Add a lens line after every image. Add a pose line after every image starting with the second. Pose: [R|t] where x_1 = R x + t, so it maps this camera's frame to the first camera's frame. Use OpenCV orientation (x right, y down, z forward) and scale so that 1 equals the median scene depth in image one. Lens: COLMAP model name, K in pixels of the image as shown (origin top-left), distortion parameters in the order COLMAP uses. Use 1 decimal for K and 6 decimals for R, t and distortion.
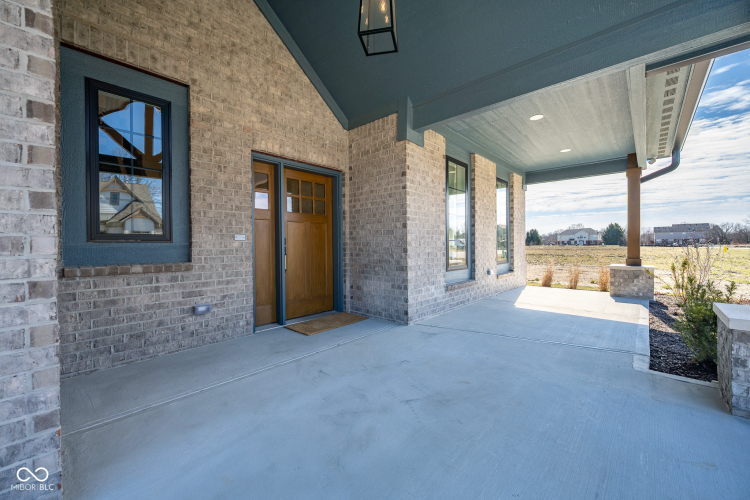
lens RADIAL K [[298.1, 0, 375.0], [0, 298.1, 250.0], [0, 0, 1]] dist [-0.002520, -0.000199]
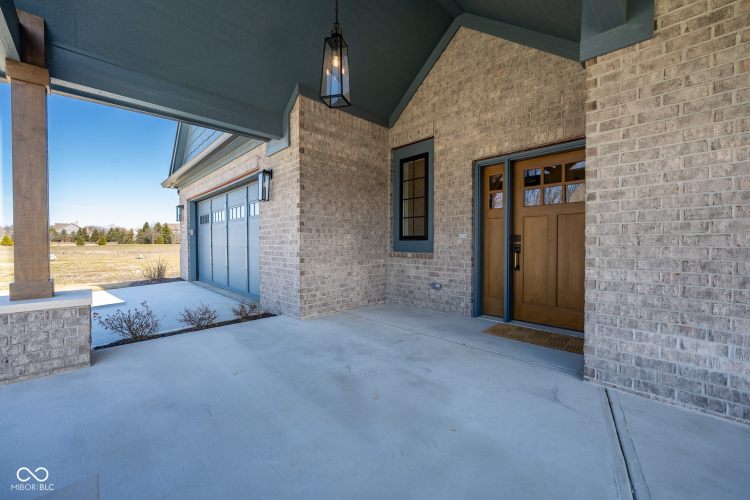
lens RADIAL K [[298.1, 0, 375.0], [0, 298.1, 250.0], [0, 0, 1]] dist [-0.002520, -0.000199]
pose [[-0.068123, 0.031724, -0.997172, 0.866537], [-0.014793, 0.999352, 0.032804, -0.019754], [0.997567, 0.016986, -0.067610, 0.766172]]
